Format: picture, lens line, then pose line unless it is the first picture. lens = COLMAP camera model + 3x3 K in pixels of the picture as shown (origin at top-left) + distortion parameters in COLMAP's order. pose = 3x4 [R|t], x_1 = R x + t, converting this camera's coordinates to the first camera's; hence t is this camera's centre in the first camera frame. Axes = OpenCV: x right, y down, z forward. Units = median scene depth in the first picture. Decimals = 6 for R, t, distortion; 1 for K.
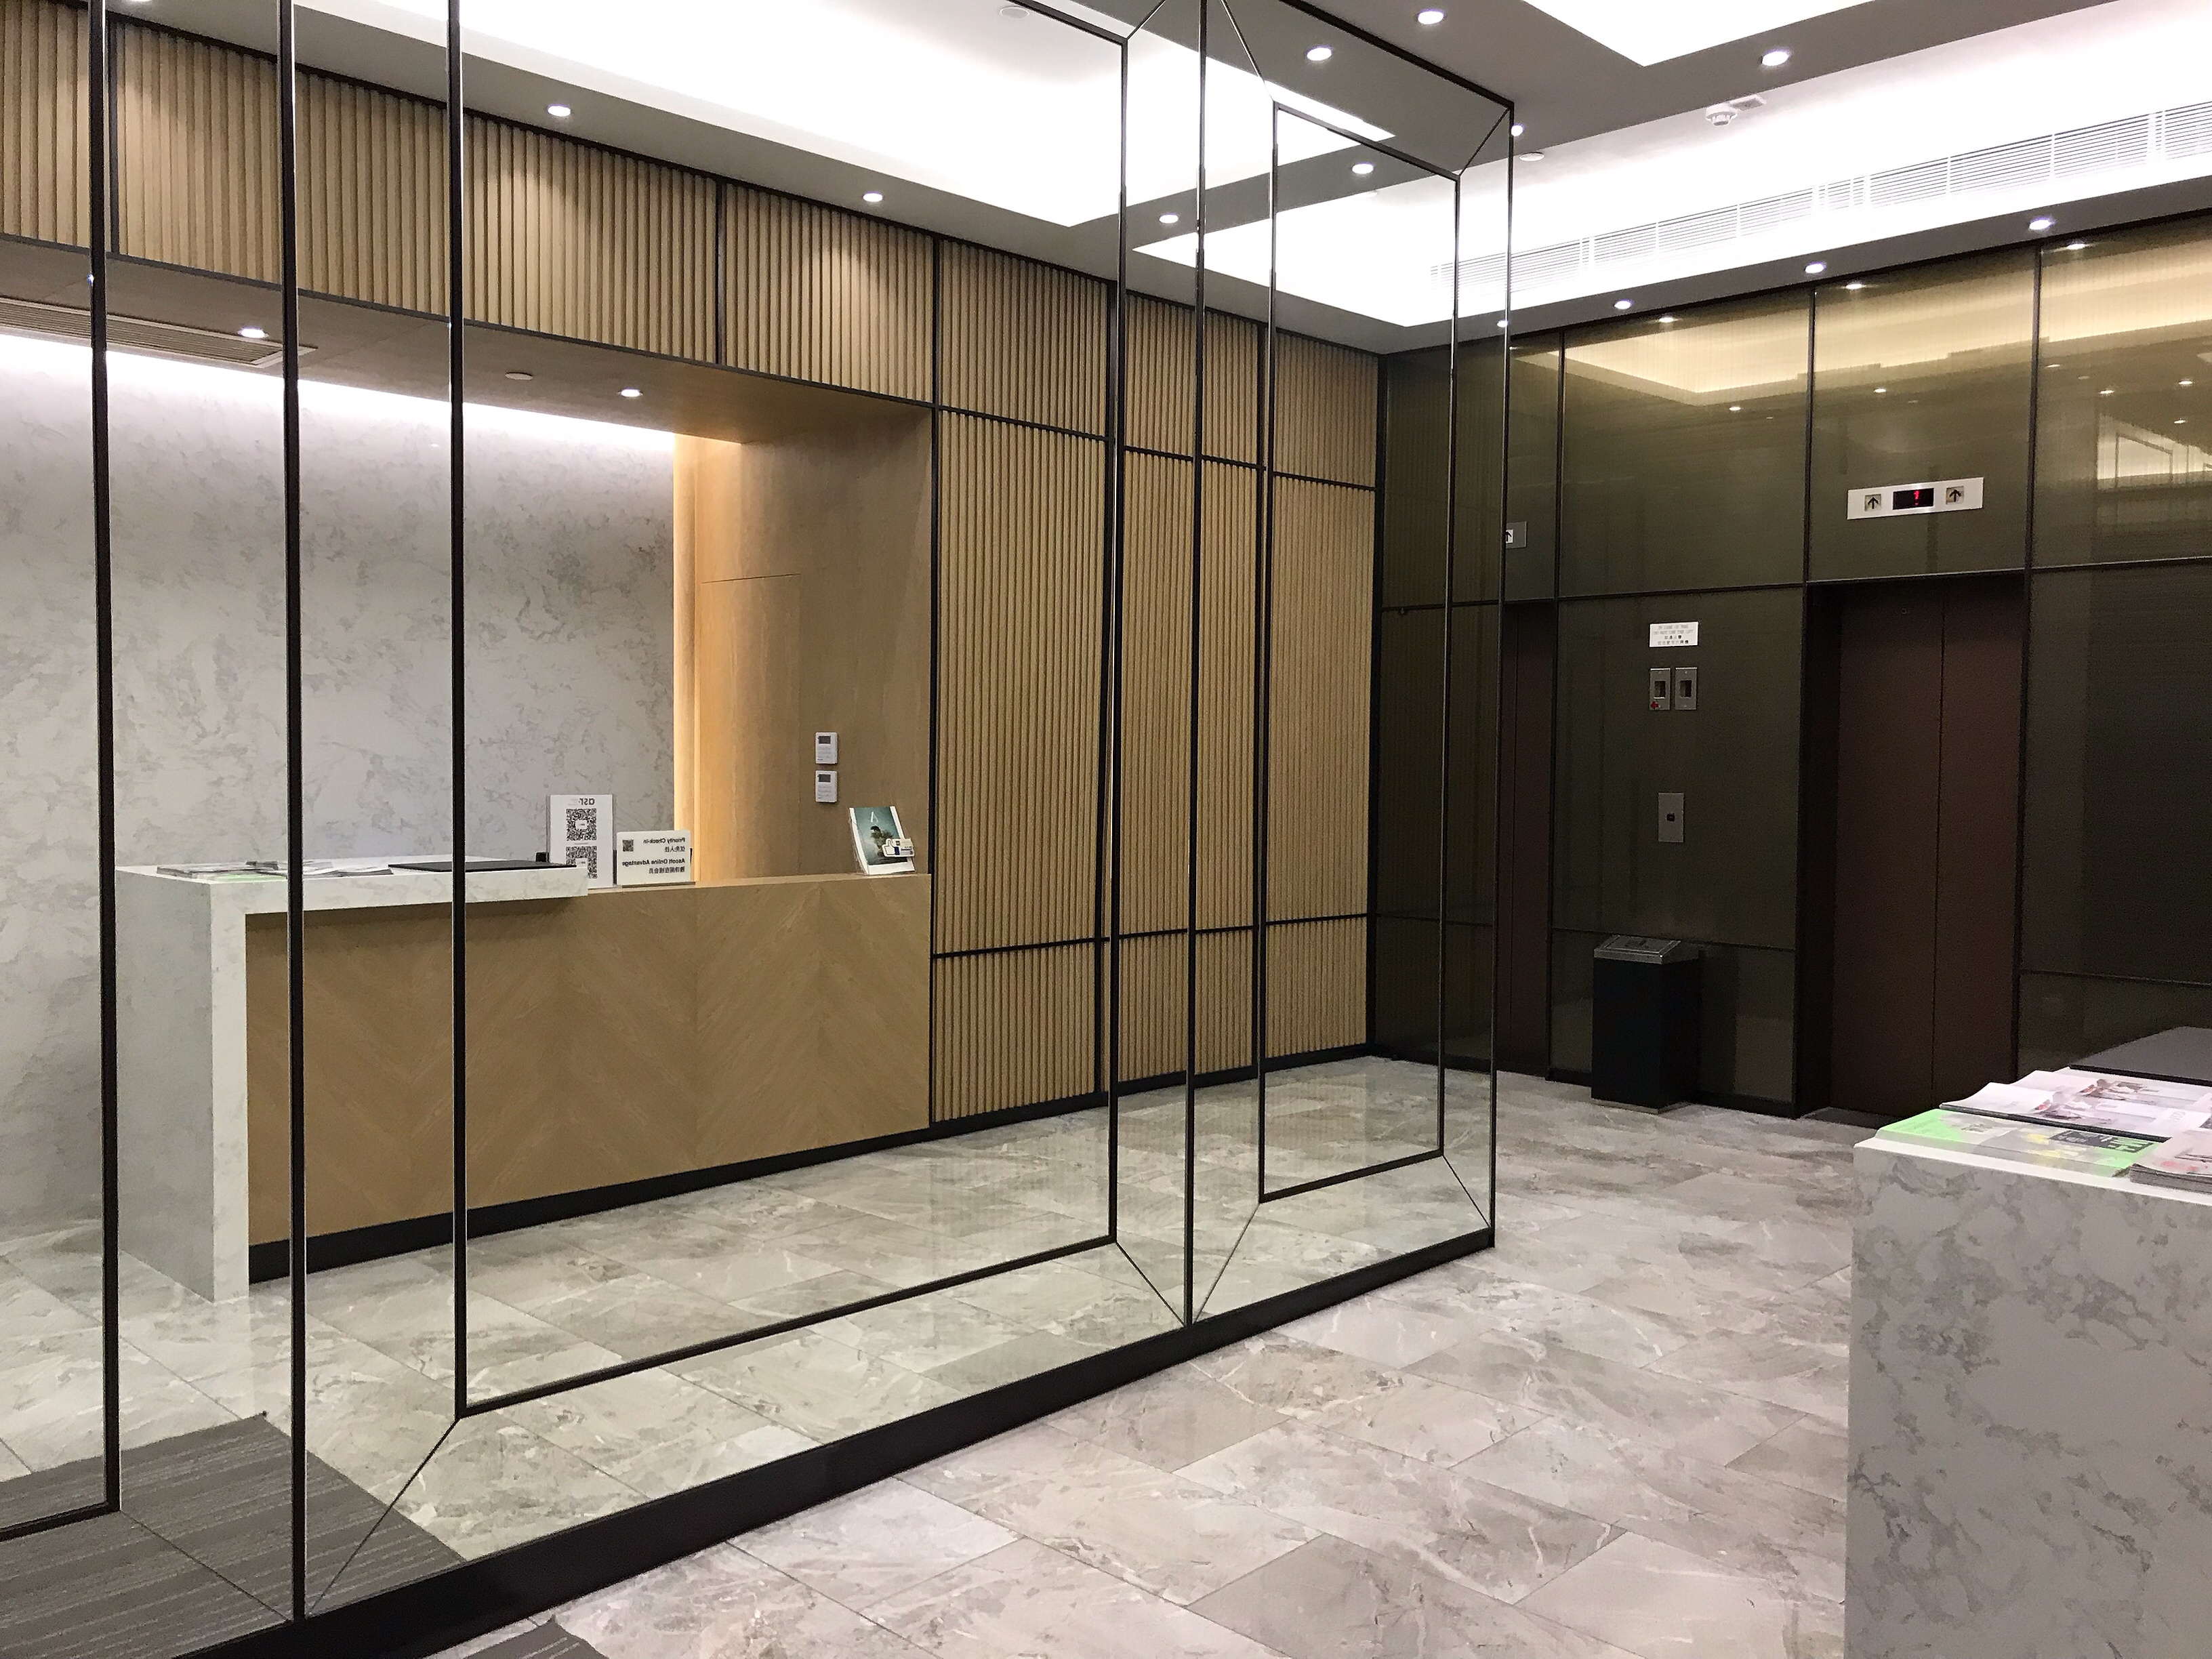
lens RADIAL K [[1822.2, 0, 1107.8], [0, 1822.2, 806.3], [0, 0, 1]] dist [0.008639, -0.005409]
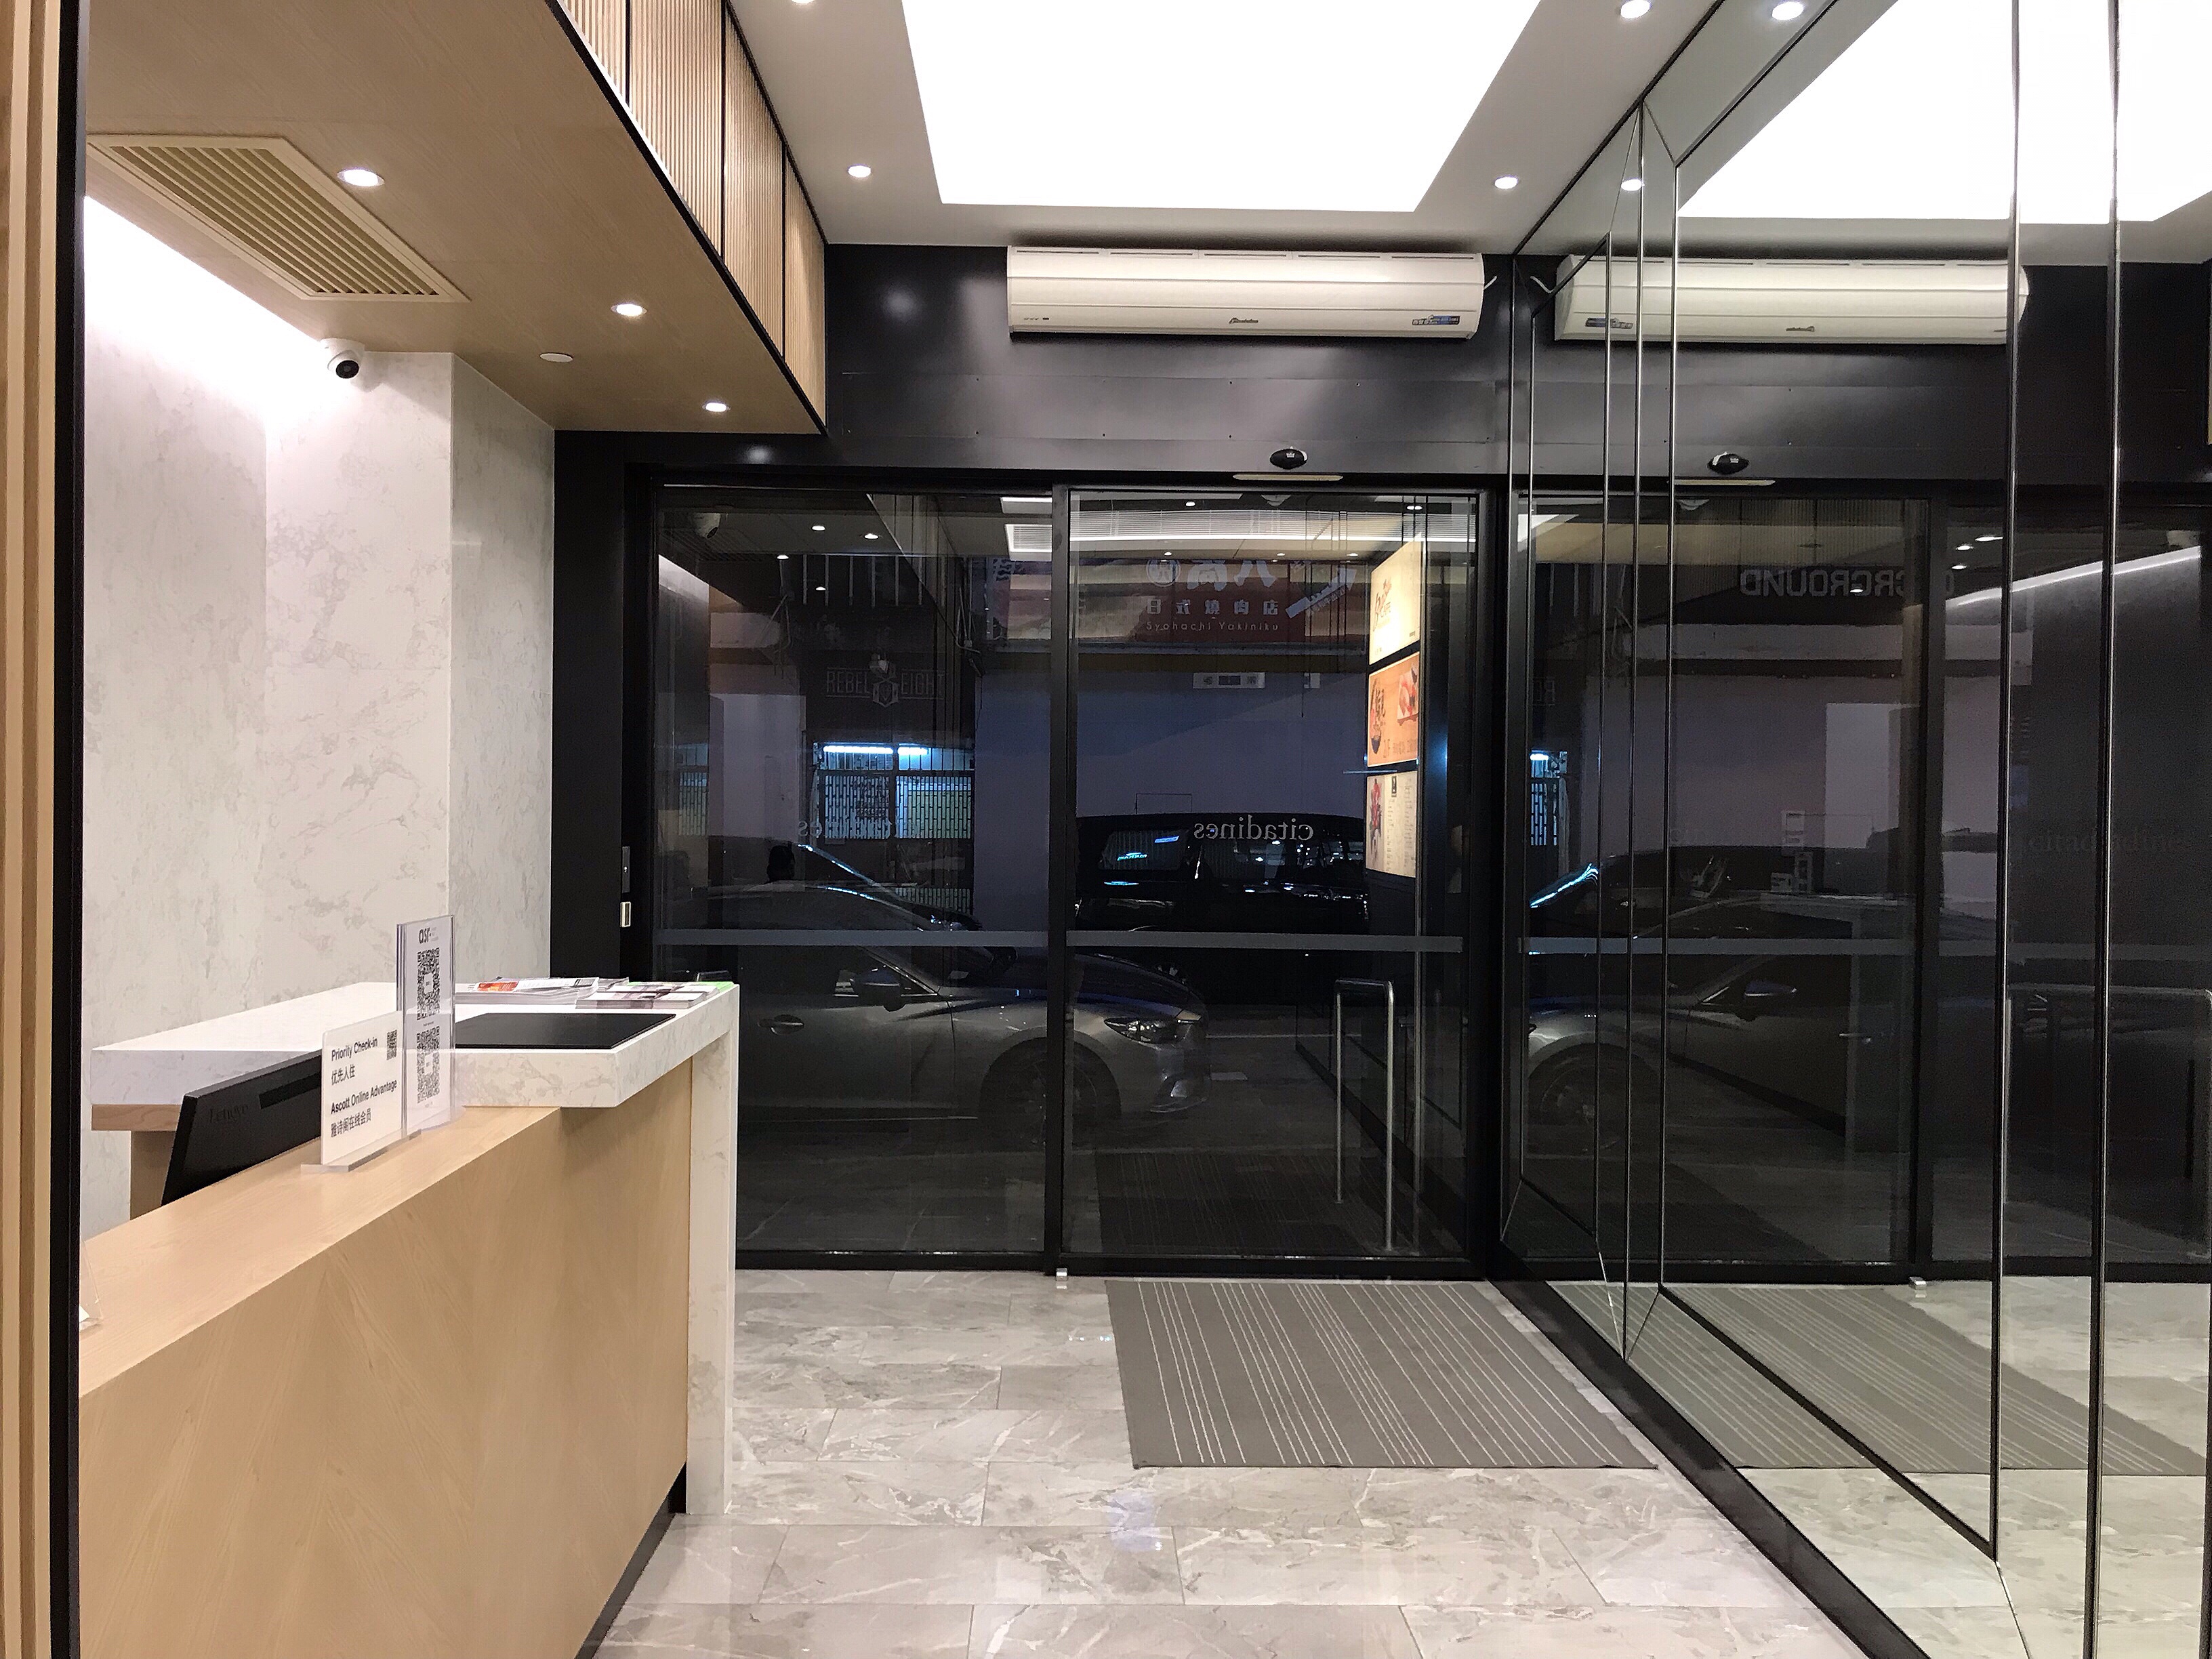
lens RADIAL K [[1800.8, 0, 1113.5], [0, 1800.8, 828.5], [0, 0, 1]] dist [0.023501, -0.008307]
pose [[-0.692836, -0.013225, -0.720974, 0.663197], [-0.042732, 0.998828, 0.022743, -0.030306], [0.719828, 0.046566, -0.692589, 1.123493]]
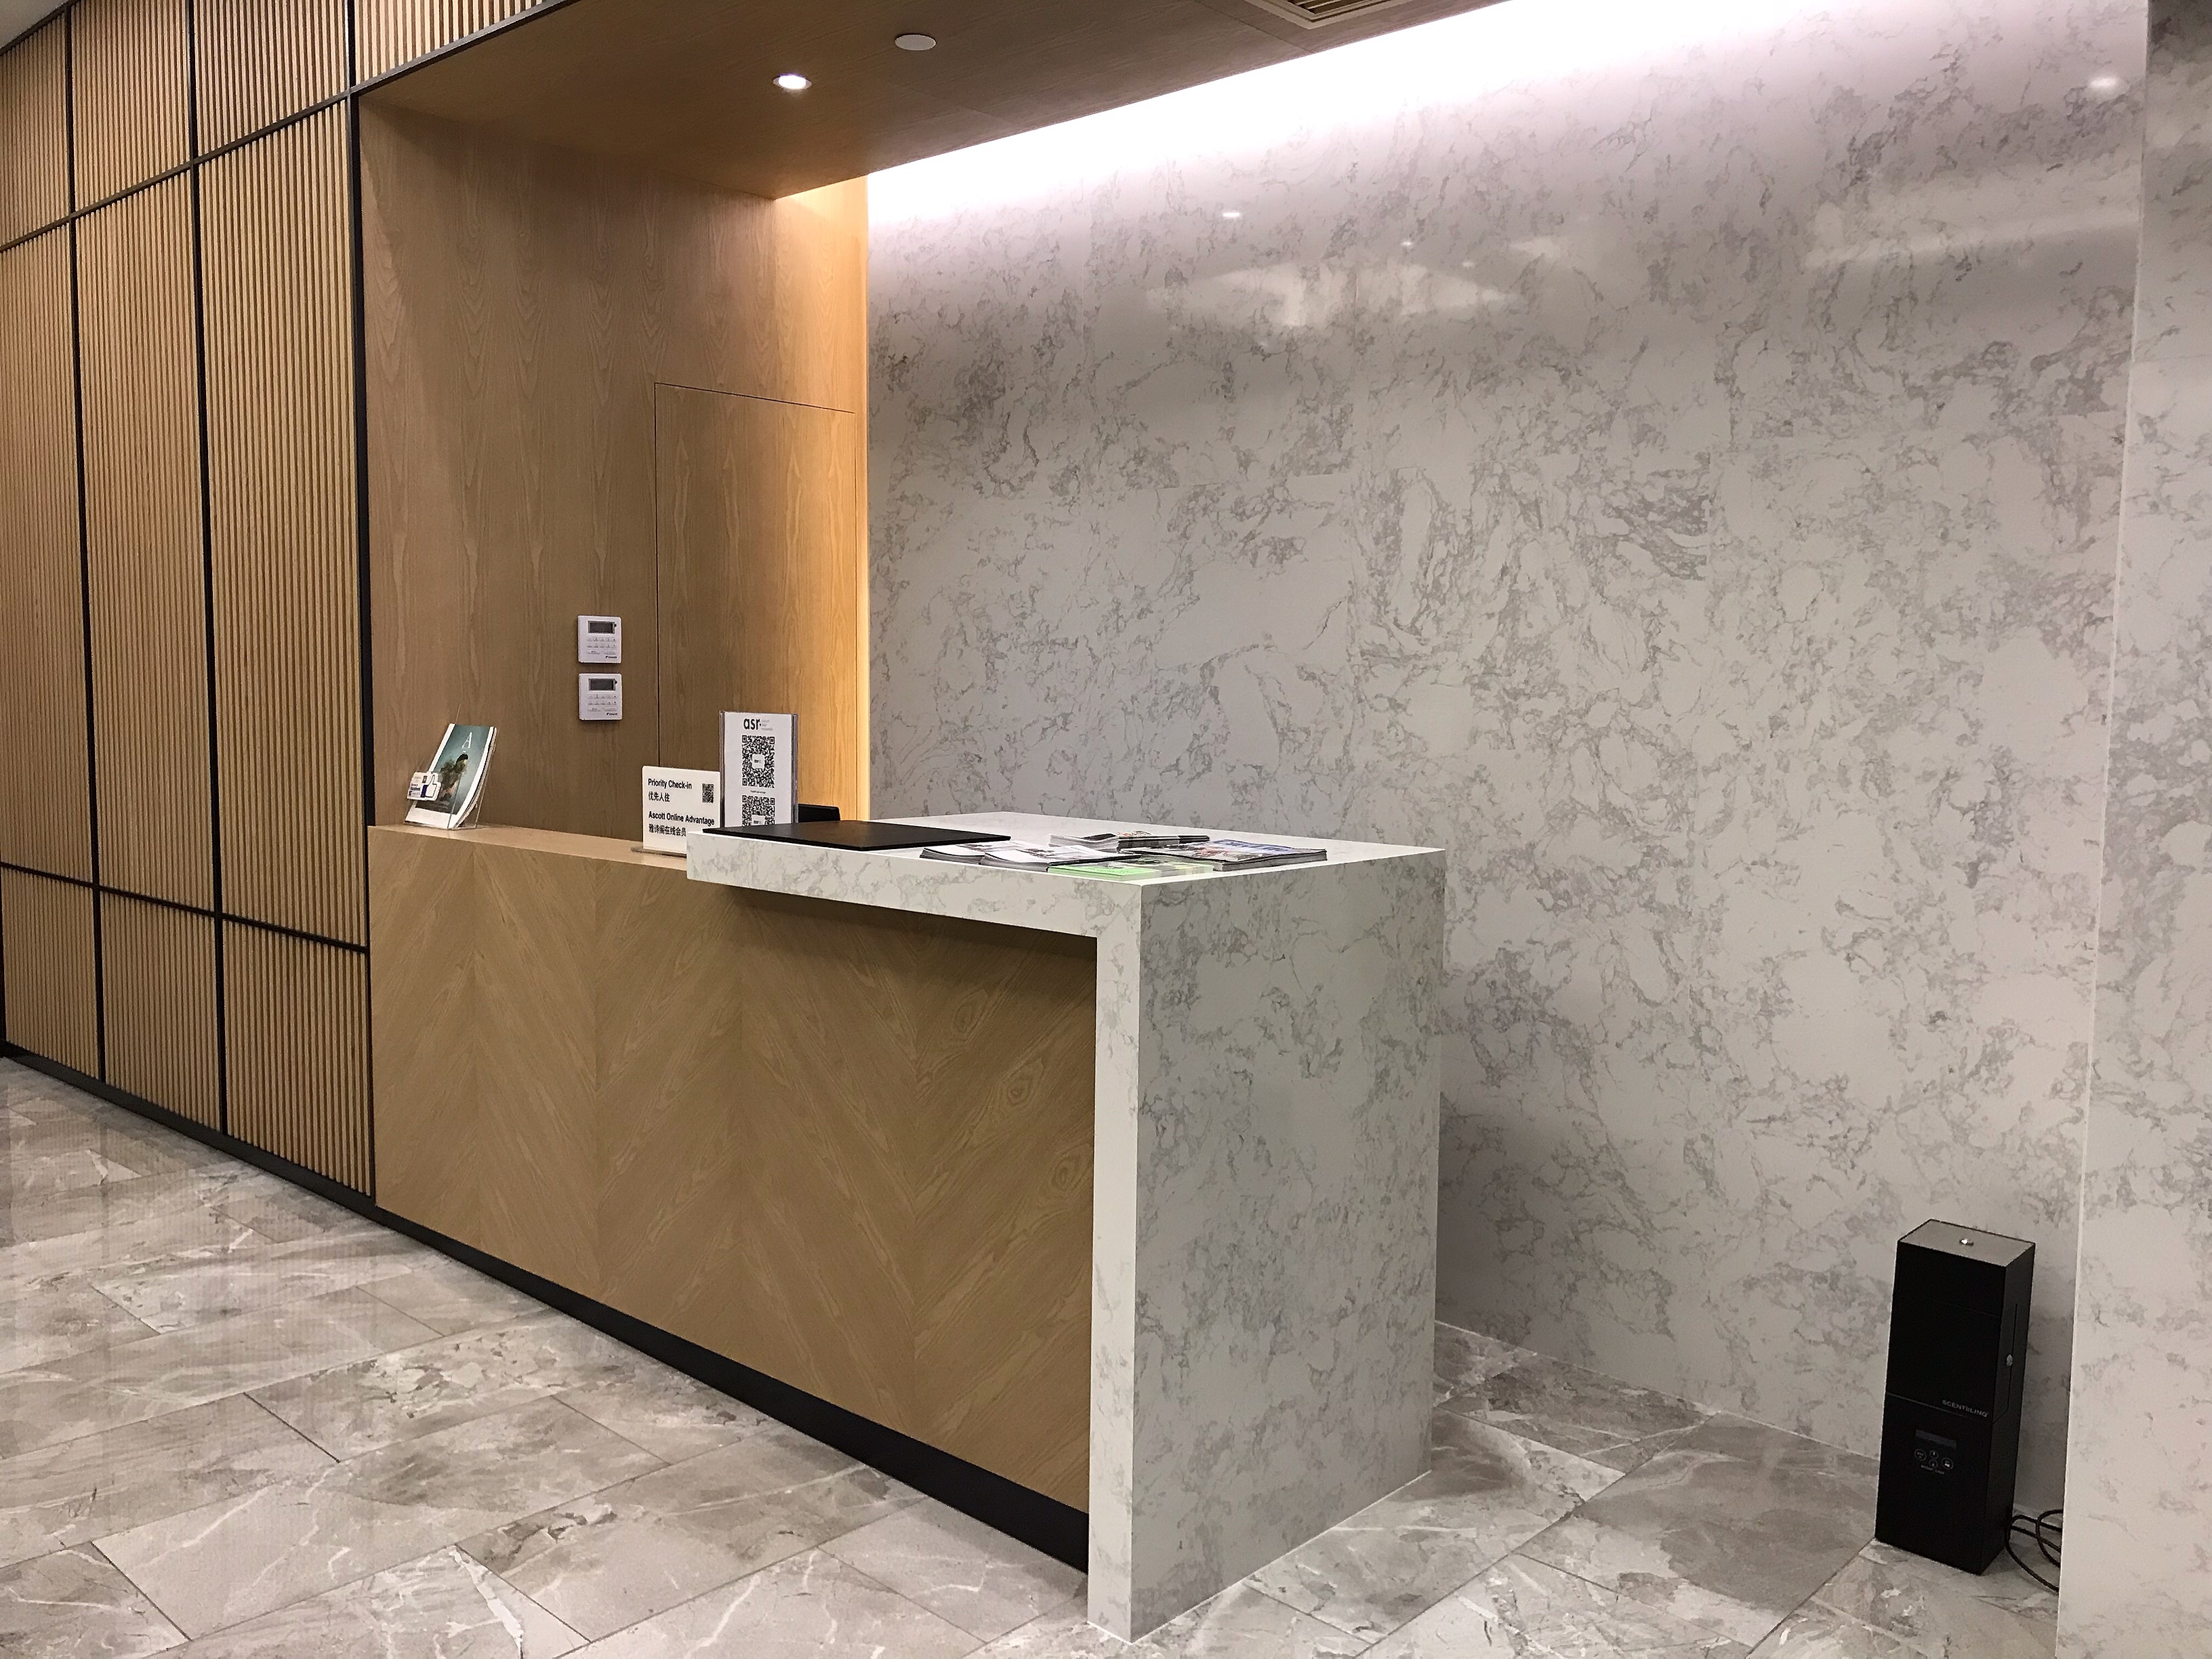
lens RADIAL K [[1807.6, 0, 1082.3], [0, 1807.6, 820.4], [0, 0, 1]] dist [0.092130, -0.130452]
pose [[-0.030402, -0.094095, 0.995099, -0.408789], [0.019672, 0.995310, 0.094716, -0.002294], [-0.999344, 0.022455, -0.028408, 0.428419]]
